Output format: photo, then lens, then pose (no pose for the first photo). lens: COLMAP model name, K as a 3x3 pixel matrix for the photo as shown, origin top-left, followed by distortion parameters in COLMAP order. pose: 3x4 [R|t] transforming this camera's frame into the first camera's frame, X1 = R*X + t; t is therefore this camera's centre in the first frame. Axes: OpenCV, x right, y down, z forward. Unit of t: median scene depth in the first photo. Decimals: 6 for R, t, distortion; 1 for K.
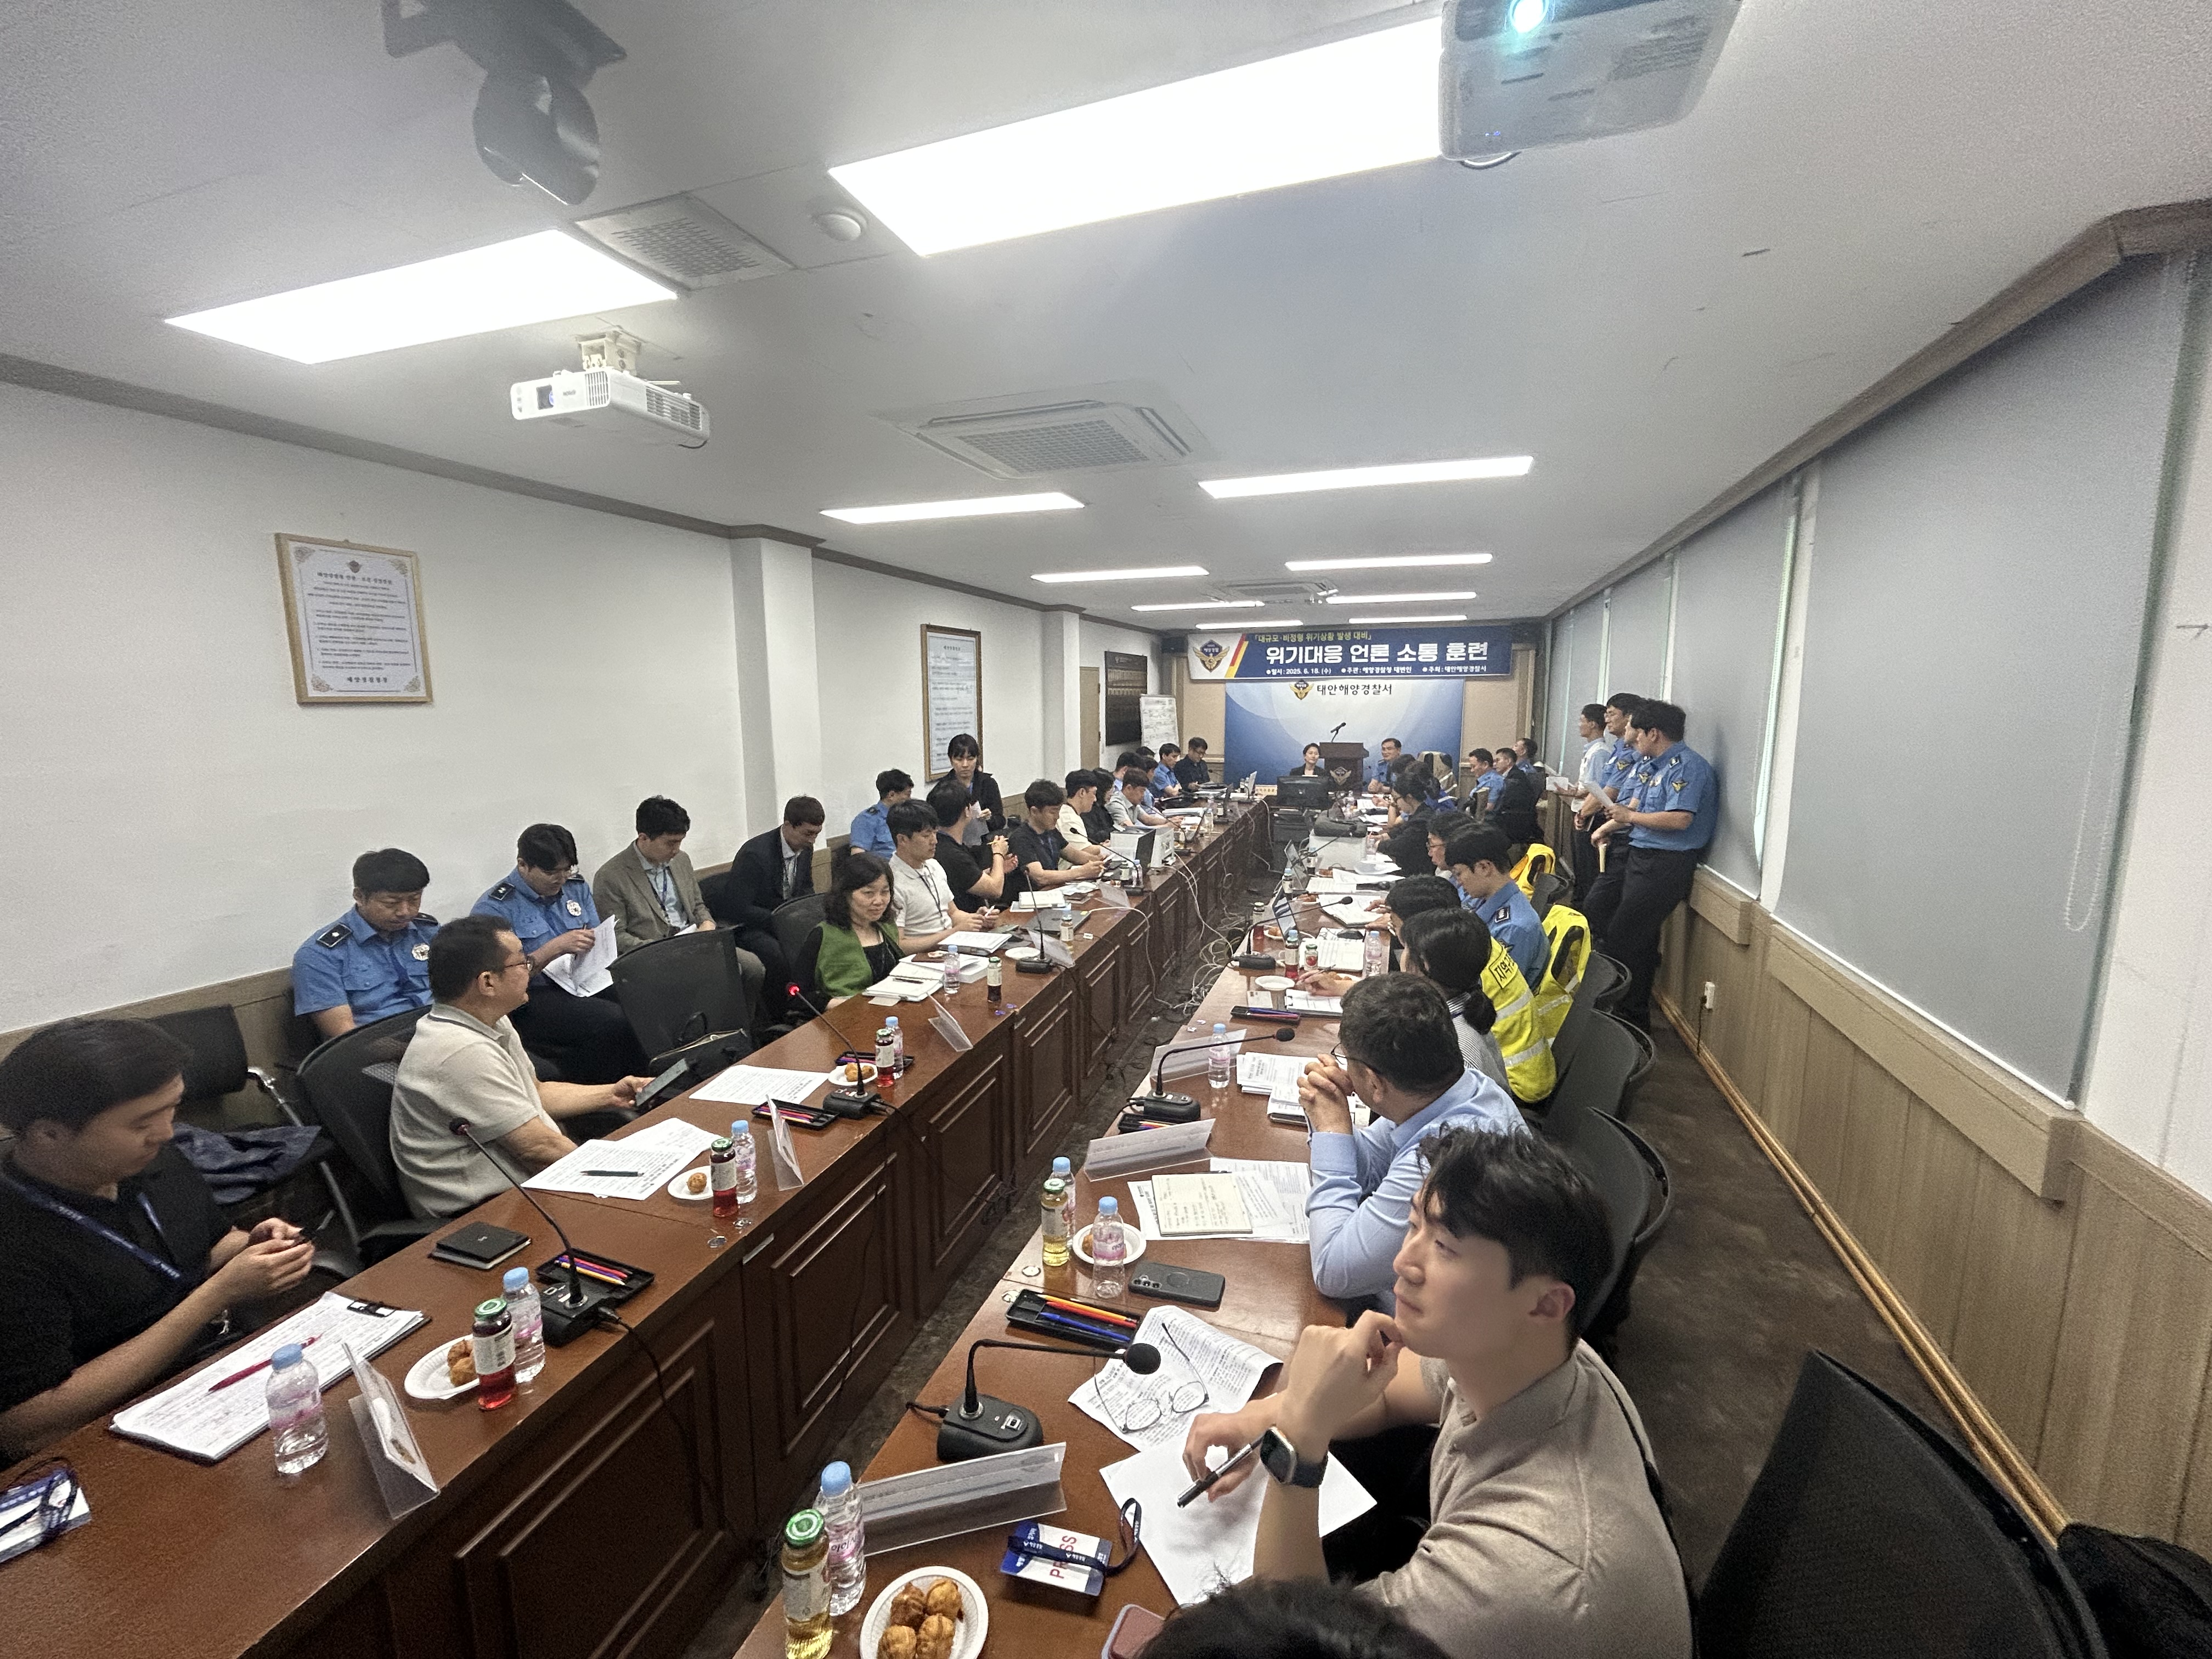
lens RADIAL K [[886.8, 0, 1098.6], [0, 886.8, 828.0], [0, 0, 1]] dist [-0.003566, 0.000418]
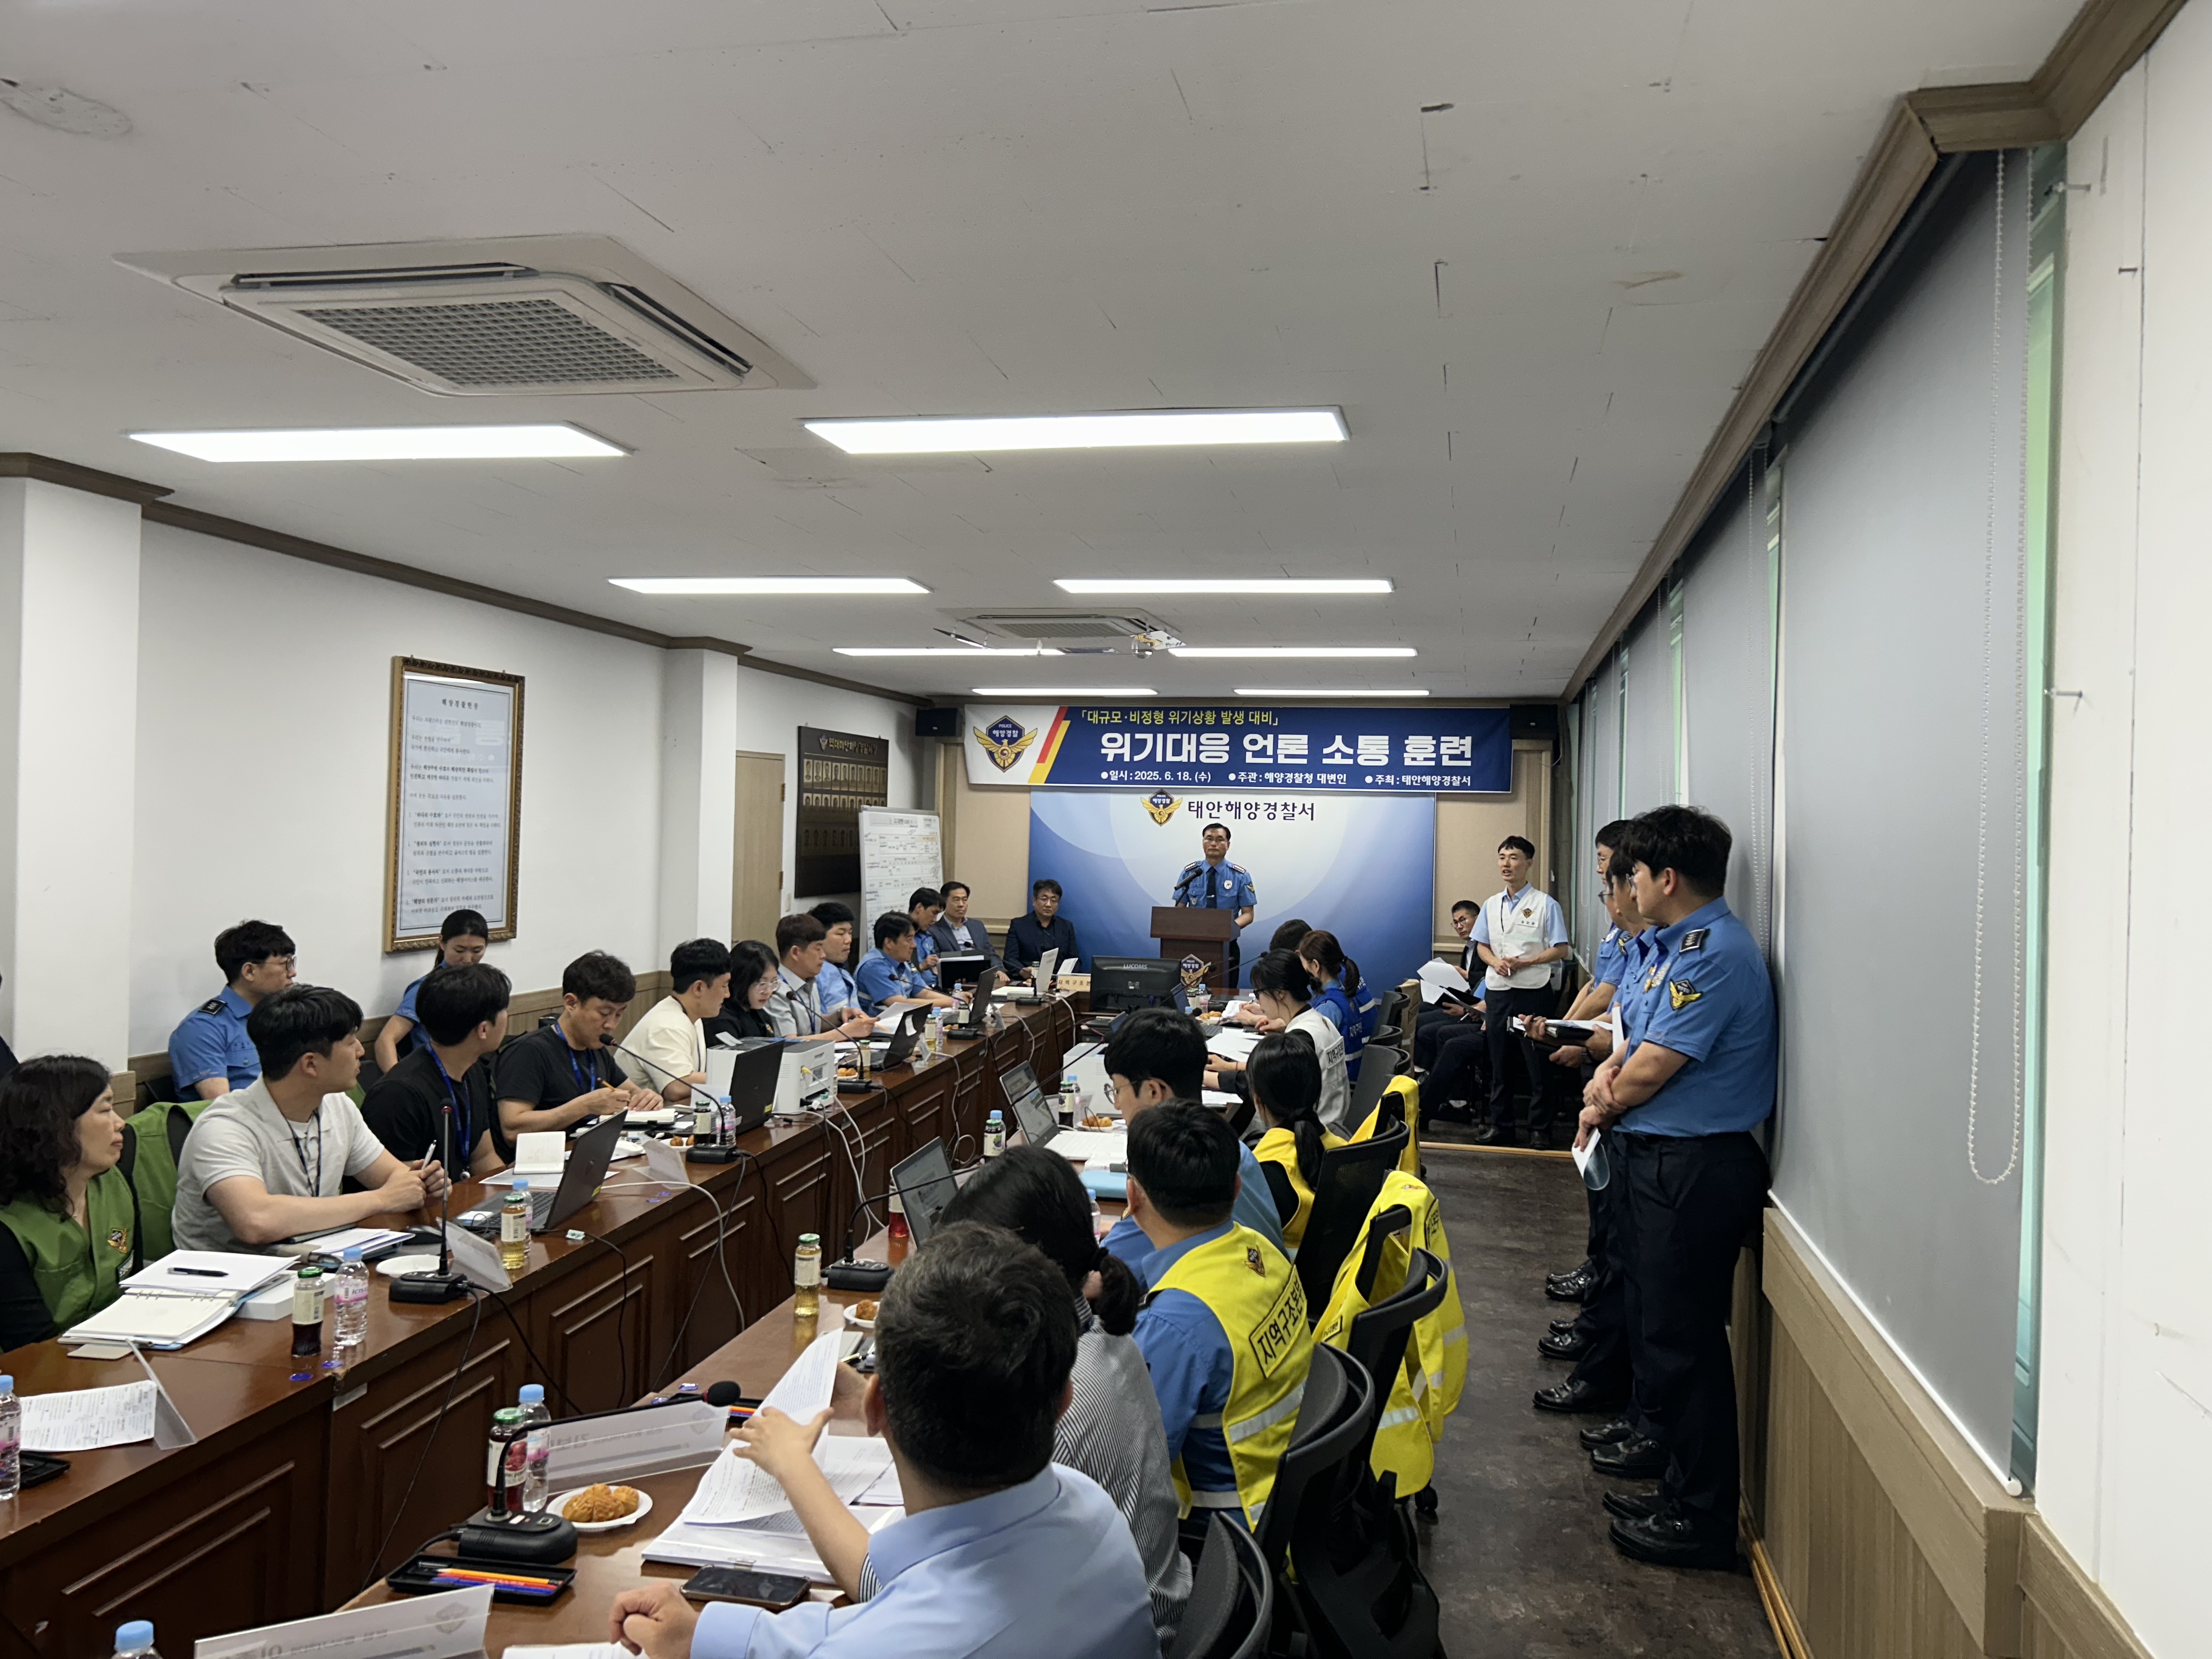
lens RADIAL K [[1633.0, 0, 1091.7], [0, 1633.0, 824.7], [0, 0, 1]] dist [0.040676, -0.035383]
pose [[0.991174, 0.029564, 0.129228, 0.055764], [-0.010412, 0.989165, -0.146436, 0.007274], [-0.132157, 0.143798, 0.980743, -0.011042]]
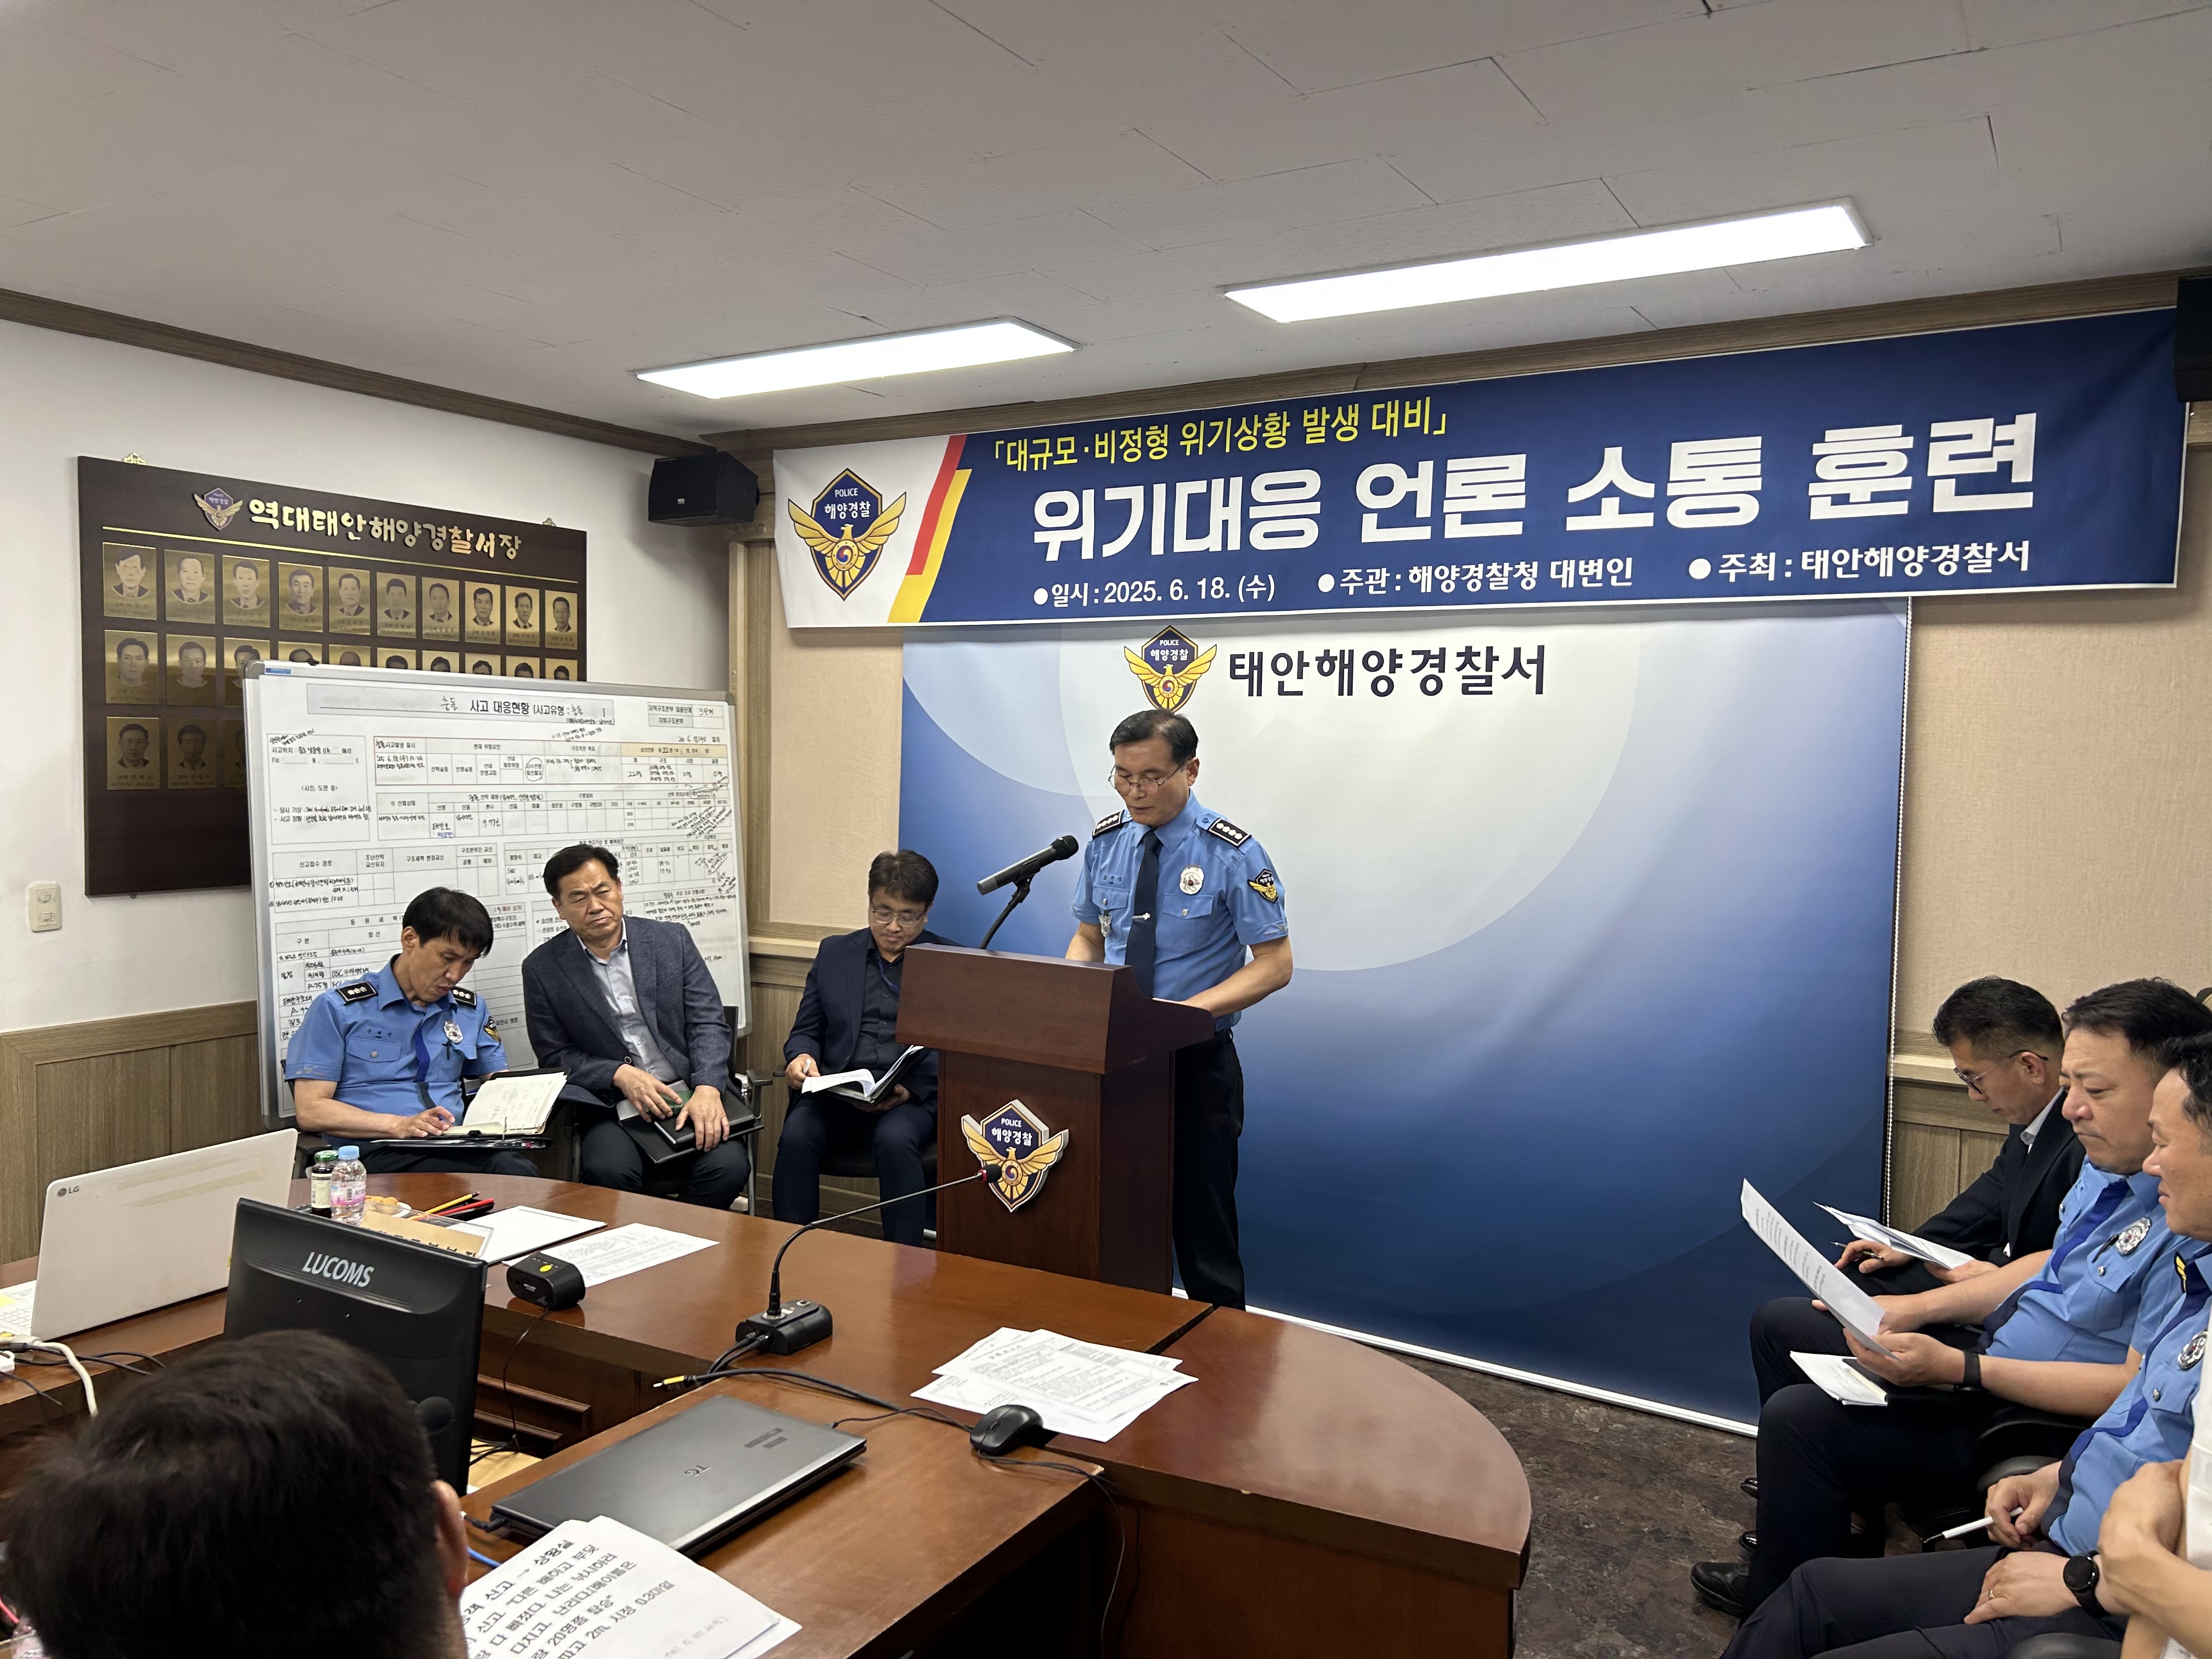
lens RADIAL K [[1633.0, 0, 1116.8], [0, 1633.0, 850.4], [0, 0, 1]] dist [0.040676, -0.035383]
pose [[0.982183, 0.033495, -0.184916, 0.319551], [-0.048501, 0.995833, -0.077232, -0.084253], [0.181559, 0.084825, 0.979715, 0.641314]]
